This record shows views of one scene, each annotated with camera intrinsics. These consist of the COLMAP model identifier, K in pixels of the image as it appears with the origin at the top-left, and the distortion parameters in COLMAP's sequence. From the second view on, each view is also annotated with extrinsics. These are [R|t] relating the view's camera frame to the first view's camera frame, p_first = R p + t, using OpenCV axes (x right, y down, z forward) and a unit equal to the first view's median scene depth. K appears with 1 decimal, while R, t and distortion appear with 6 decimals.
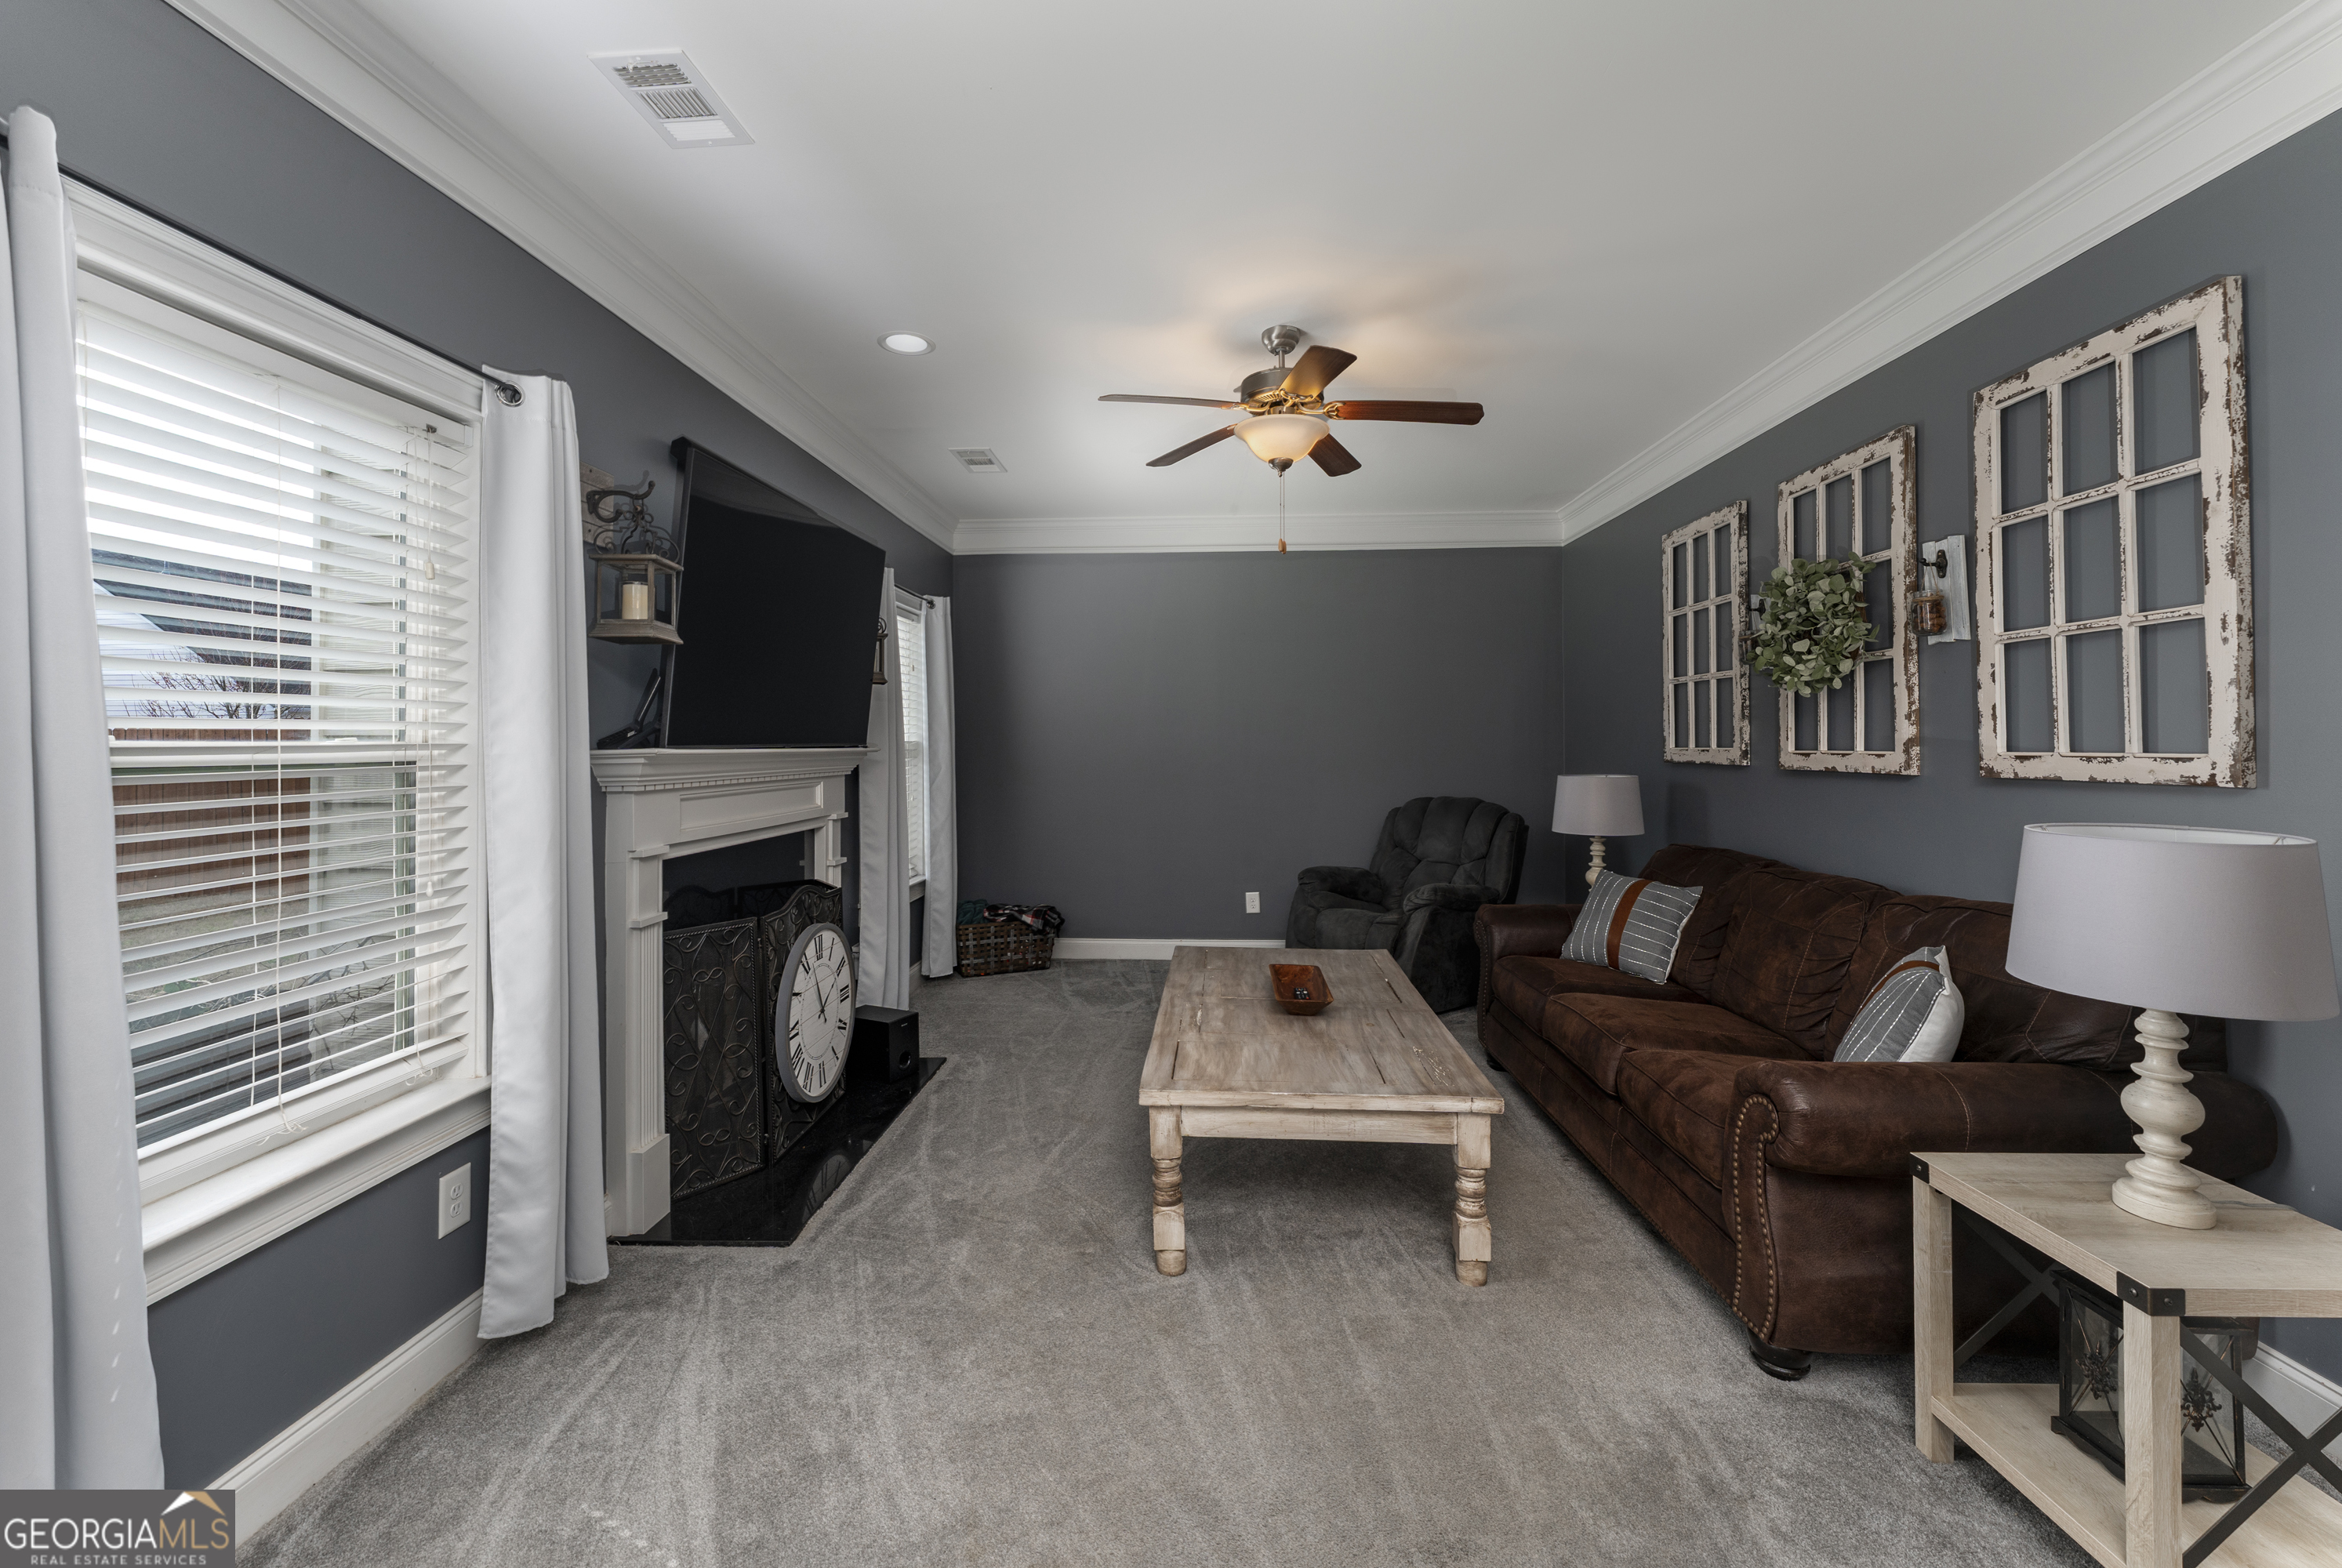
lens RADIAL K [[979.6, 0, 1164.8], [0, 979.6, 737.4], [0, 0, 1]] dist [0.000658, 0.000024]
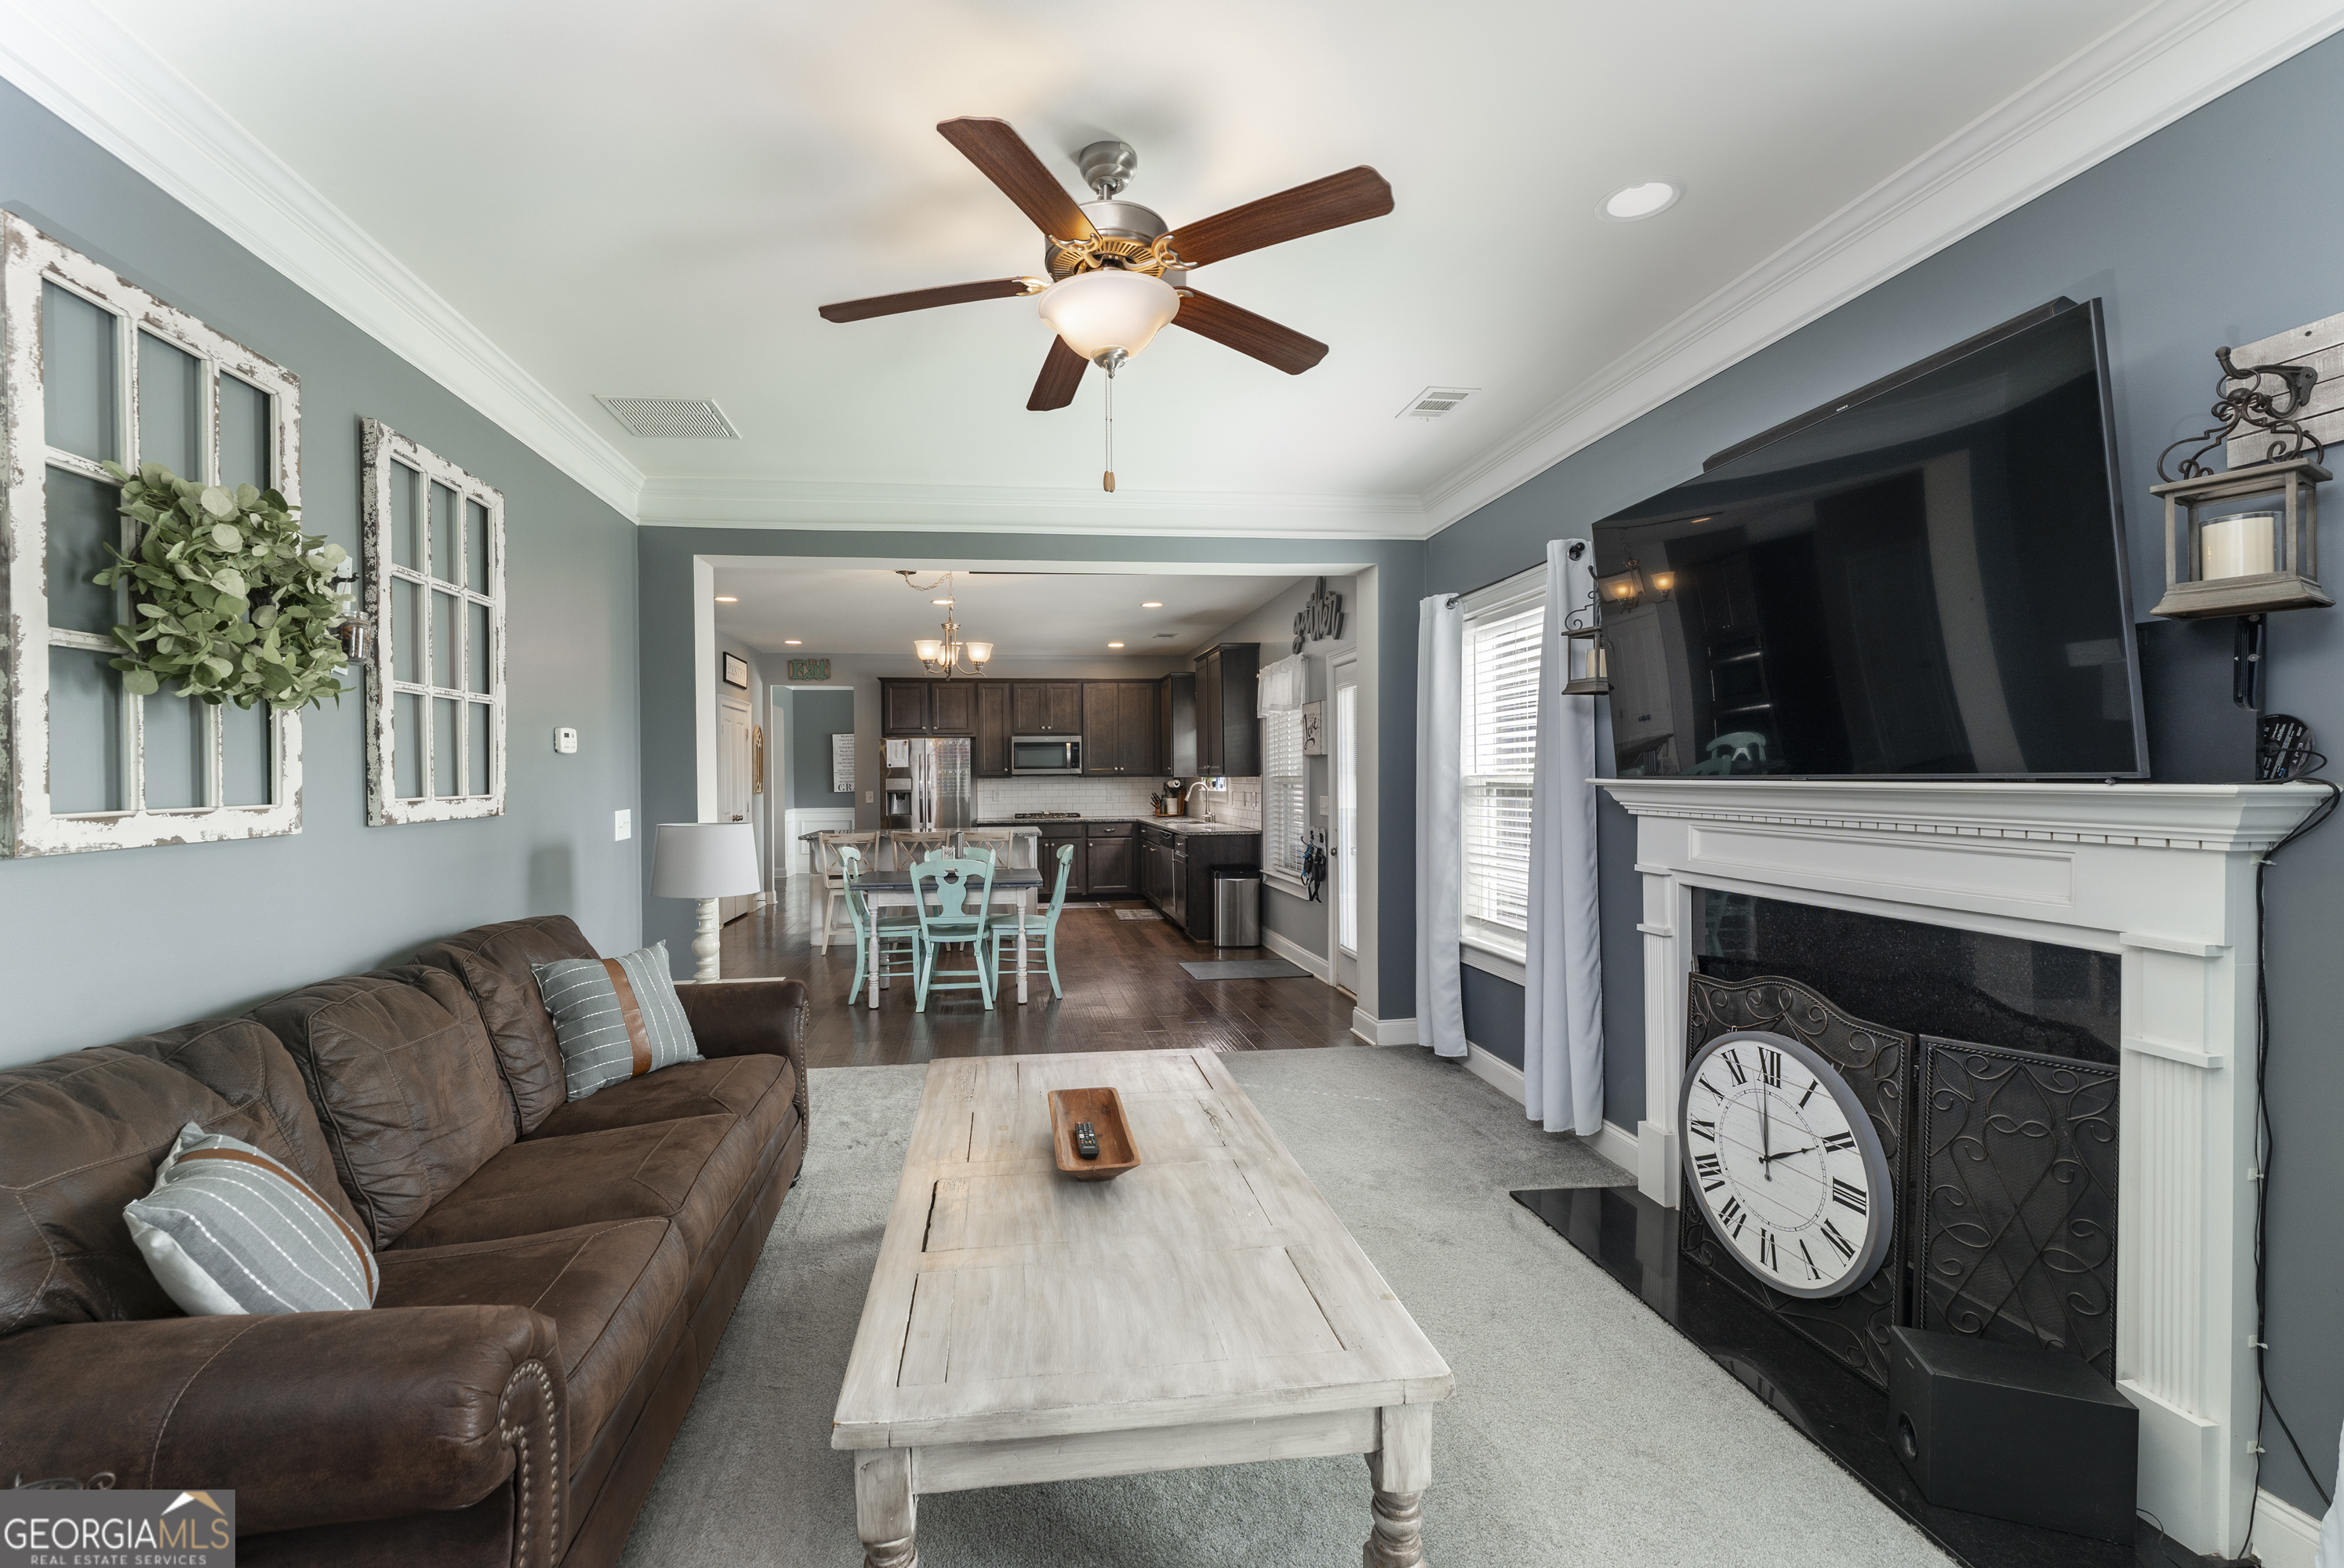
lens RADIAL K [[980.3, 0, 1165.8], [0, 980.3, 737.3], [0, 0, 1]] dist [0.000658, 0.000024]
pose [[-0.974314, 0.002338, -0.225180, 0.261473], [0.011989, 0.999066, -0.041502, 0.002992], [0.224873, -0.043136, -0.973433, 1.832956]]
